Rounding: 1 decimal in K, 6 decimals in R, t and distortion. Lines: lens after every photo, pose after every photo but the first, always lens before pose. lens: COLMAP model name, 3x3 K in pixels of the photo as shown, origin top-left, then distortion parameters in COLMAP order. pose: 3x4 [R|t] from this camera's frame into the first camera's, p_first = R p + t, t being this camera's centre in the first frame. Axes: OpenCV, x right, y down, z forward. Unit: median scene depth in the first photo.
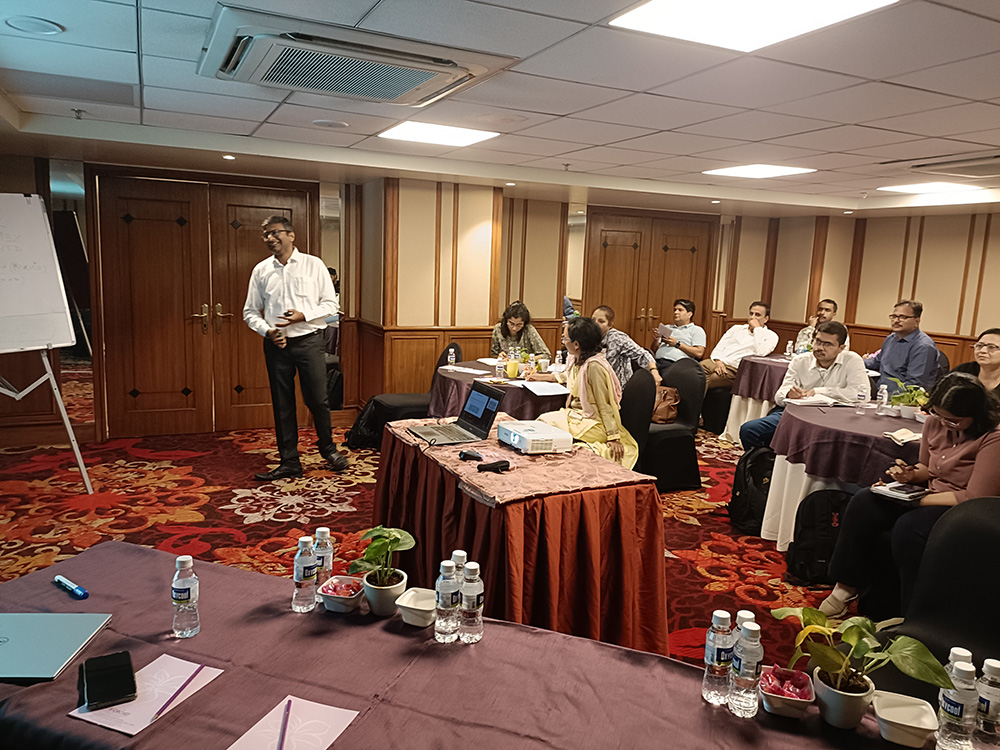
lens RADIAL K [[732.9, 0, 504.1], [0, 732.9, 378.9], [0, 0, 1]] dist [0.058704, -0.055403]
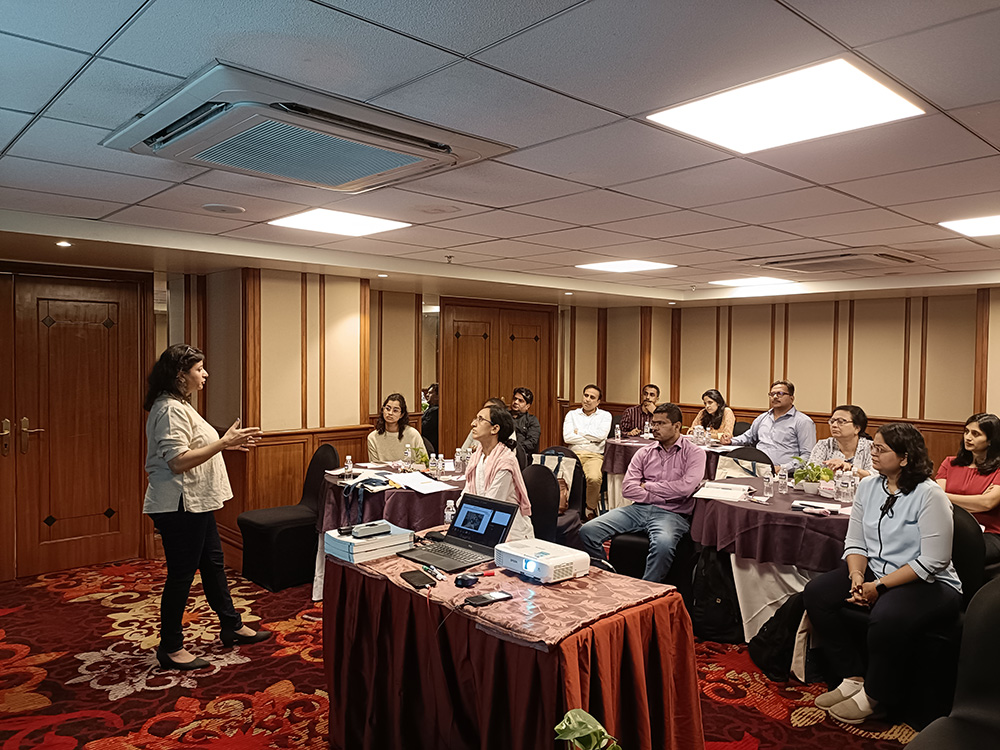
lens RADIAL K [[732.9, 0, 504.1], [0, 732.9, 378.9], [0, 0, 1]] dist [0.058704, -0.055403]
pose [[0.955936, -0.037025, 0.291230, -0.124334], [0.070837, 0.991794, -0.106426, -0.020136], [-0.284900, 0.122367, 0.950715, 0.068616]]
